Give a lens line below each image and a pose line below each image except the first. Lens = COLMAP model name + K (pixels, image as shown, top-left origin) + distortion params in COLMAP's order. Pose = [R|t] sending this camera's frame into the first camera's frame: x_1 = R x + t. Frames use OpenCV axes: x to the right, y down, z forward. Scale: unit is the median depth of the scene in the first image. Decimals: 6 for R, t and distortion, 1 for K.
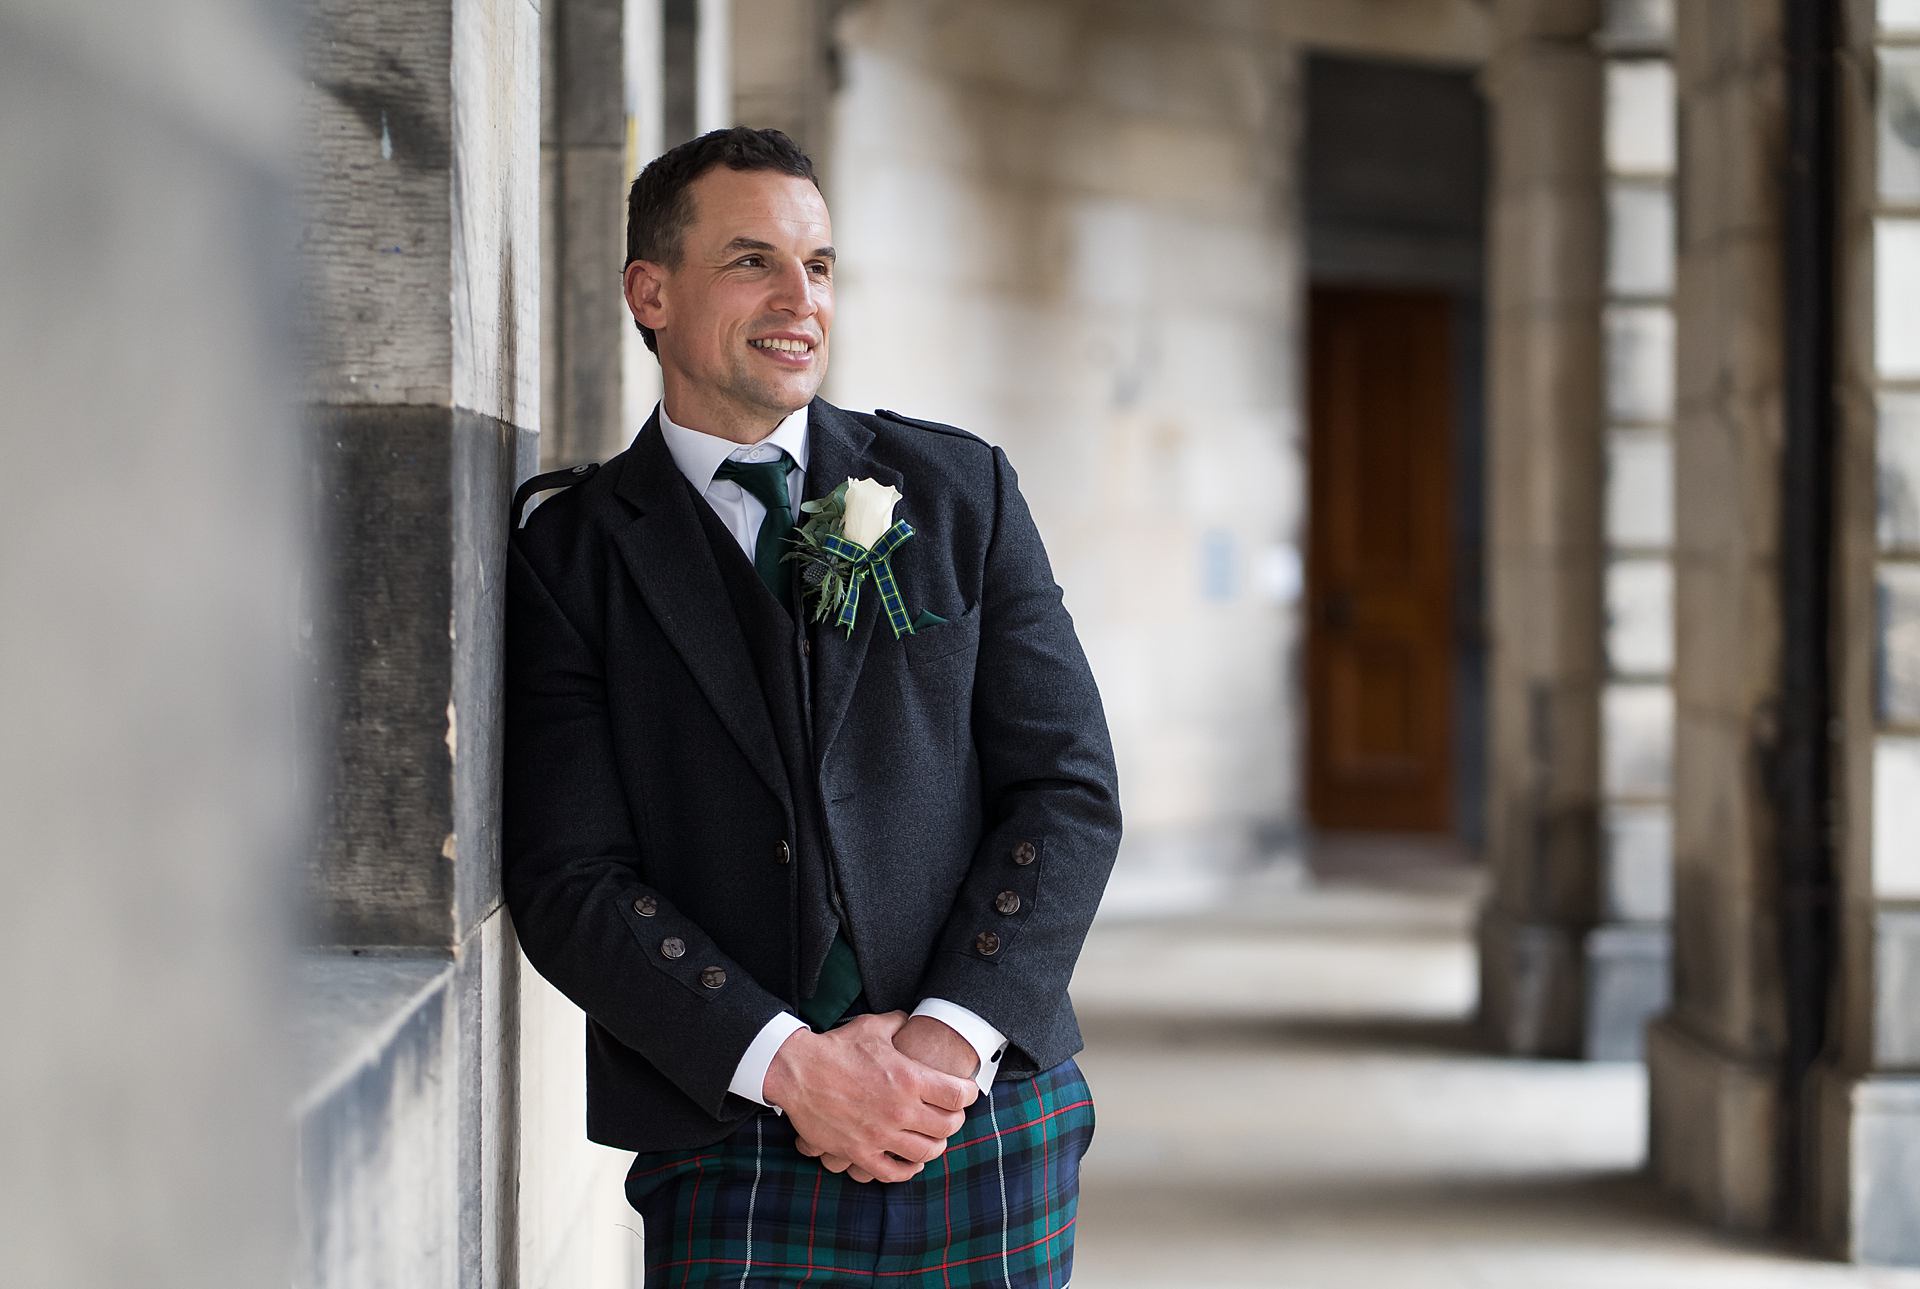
lens RADIAL K [[6360.8, 0, 960.0], [0, 6360.8, 644.5], [0, 0, 1]] dist [0.031217, -0.840611]
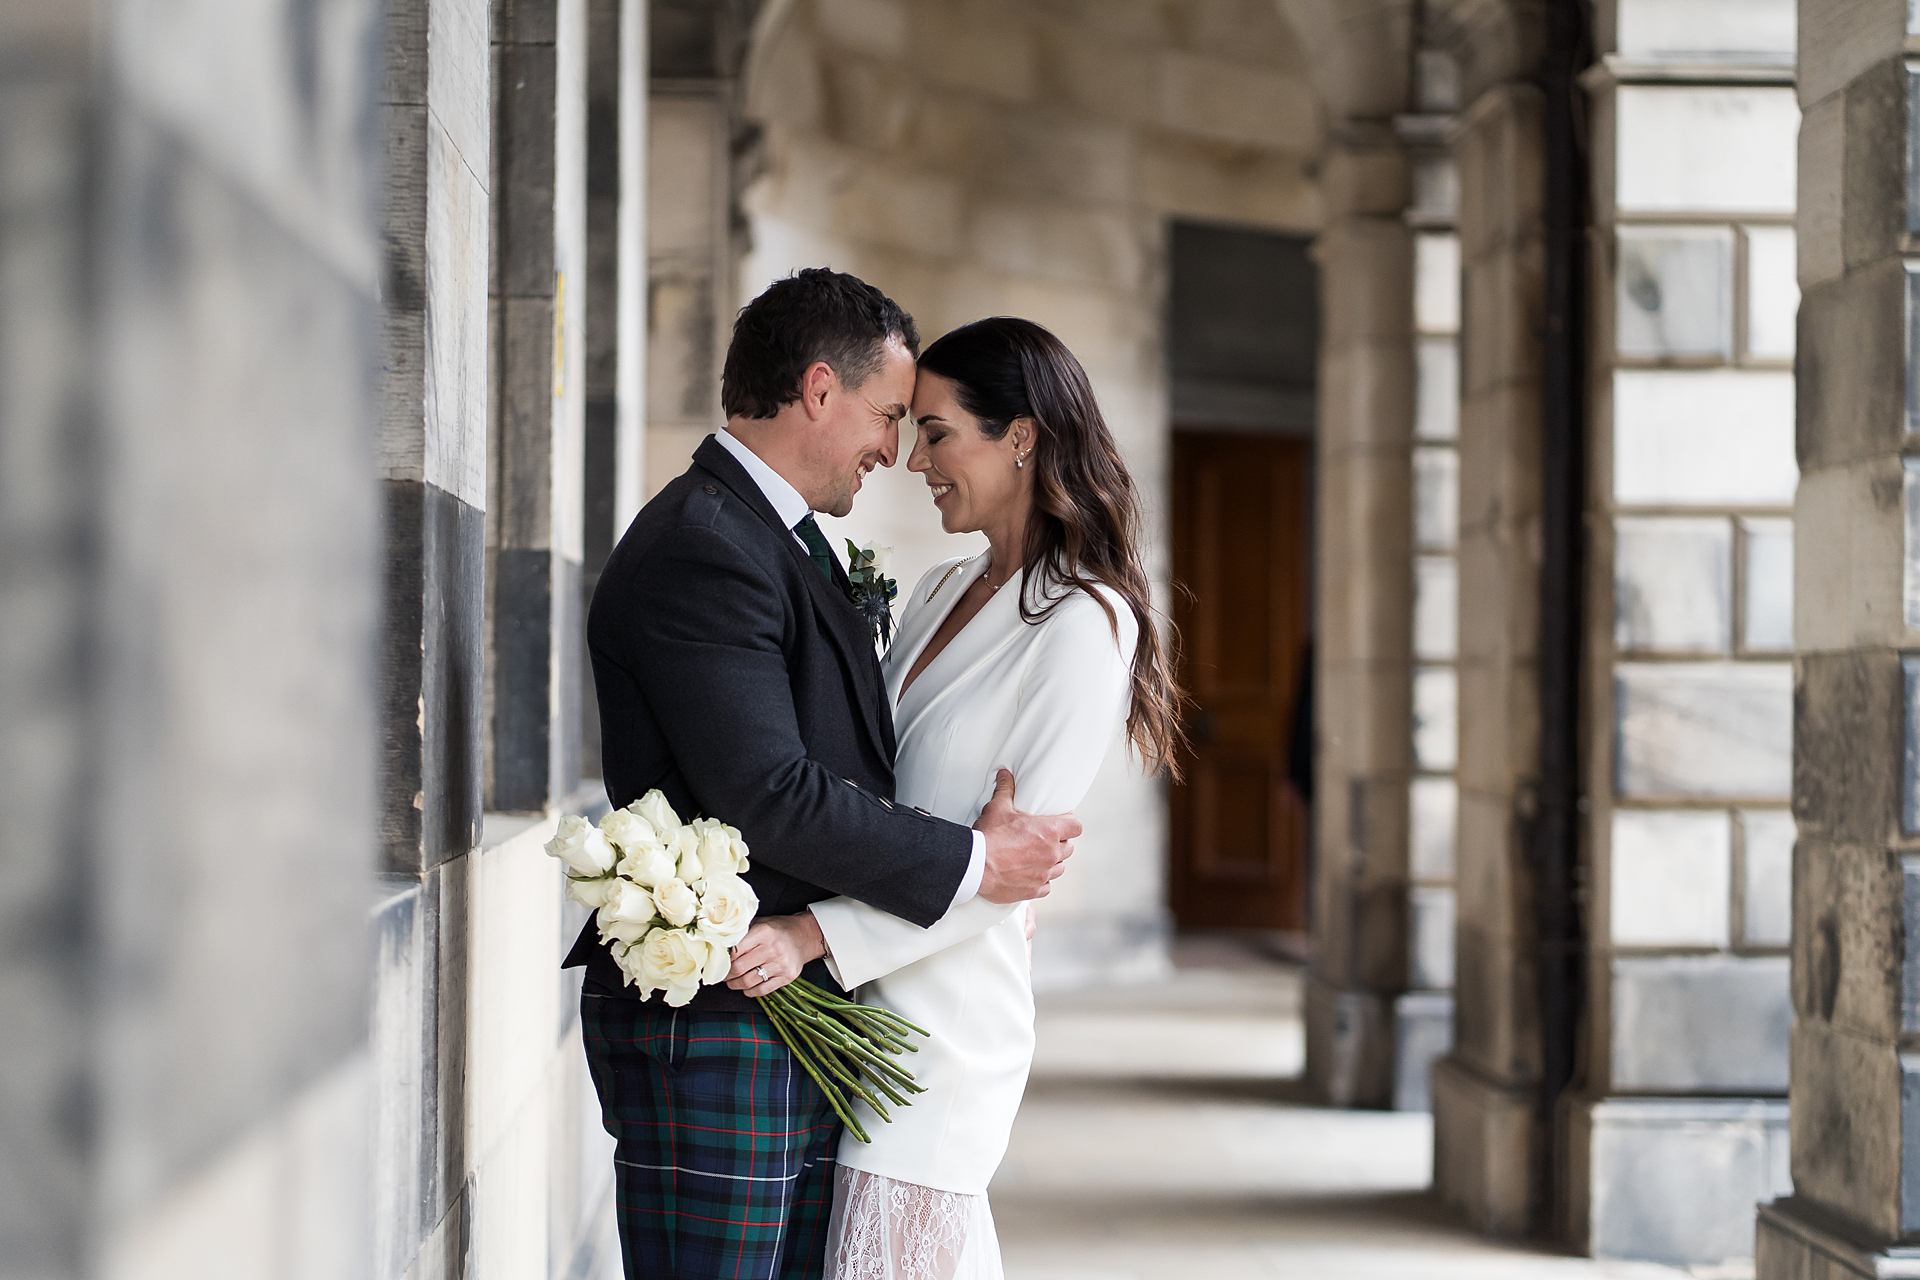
lens RADIAL K [[7153.1, 0, 960.0], [0, 7153.1, 640.0], [0, 0, 1]] dist [-0.148030, -1.826168]
pose [[0.999956, 0.008953, 0.002719, 0.019163], [-0.008861, 0.999440, -0.032263, 0.027000], [-0.003006, 0.032237, 0.999476, -0.322975]]
